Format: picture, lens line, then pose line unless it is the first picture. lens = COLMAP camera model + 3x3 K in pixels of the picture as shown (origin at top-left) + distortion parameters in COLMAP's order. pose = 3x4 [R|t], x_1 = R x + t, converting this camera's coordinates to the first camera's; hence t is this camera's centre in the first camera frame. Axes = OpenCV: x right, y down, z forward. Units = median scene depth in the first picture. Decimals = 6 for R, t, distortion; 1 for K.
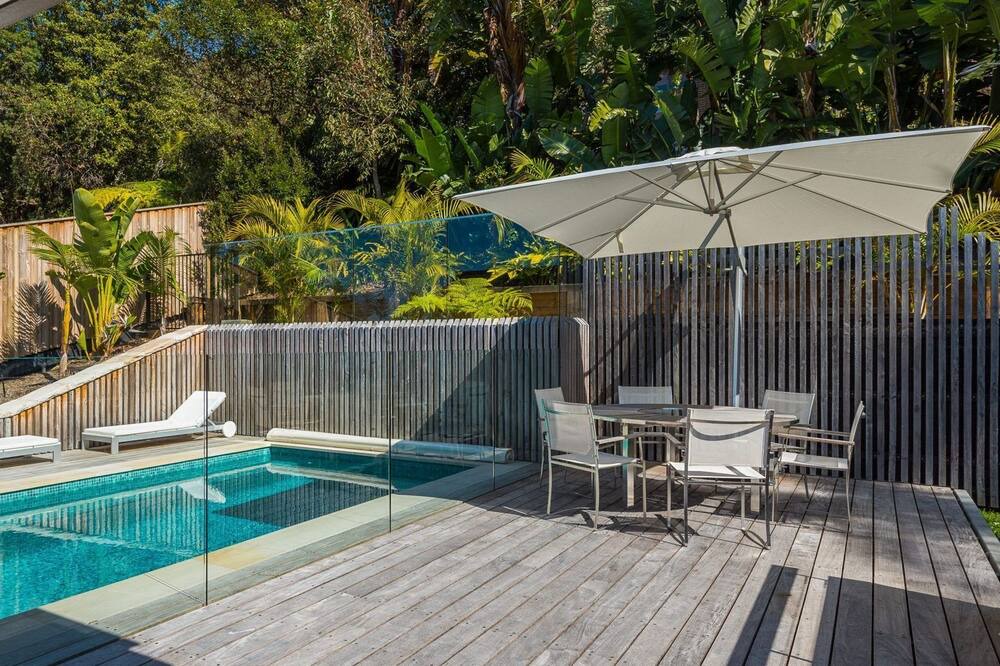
lens RADIAL K [[676.9, 0, 500.0], [0, 676.9, 333.0], [0, 0, 1]] dist [0.009916, 0.000593]
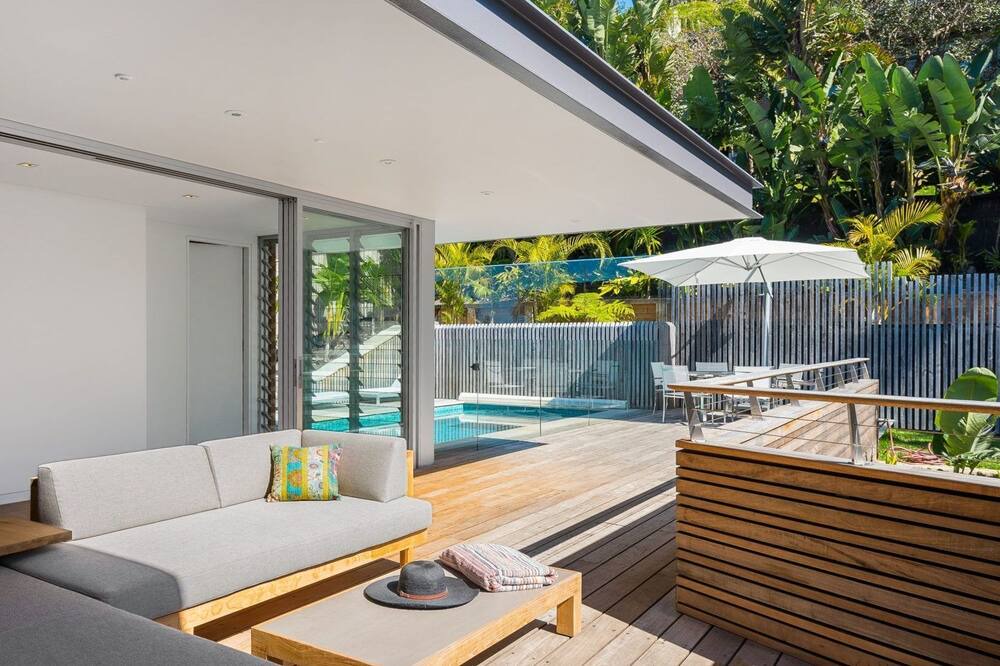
lens RADIAL K [[676.9, 0, 500.0], [0, 676.9, 333.0], [0, 0, 1]] dist [0.009916, 0.000593]
pose [[0.996573, 0.002547, -0.082675, -0.152990], [-0.002151, 0.999986, 0.004889, -0.003400], [0.082686, -0.004695, 0.996565, -0.649480]]
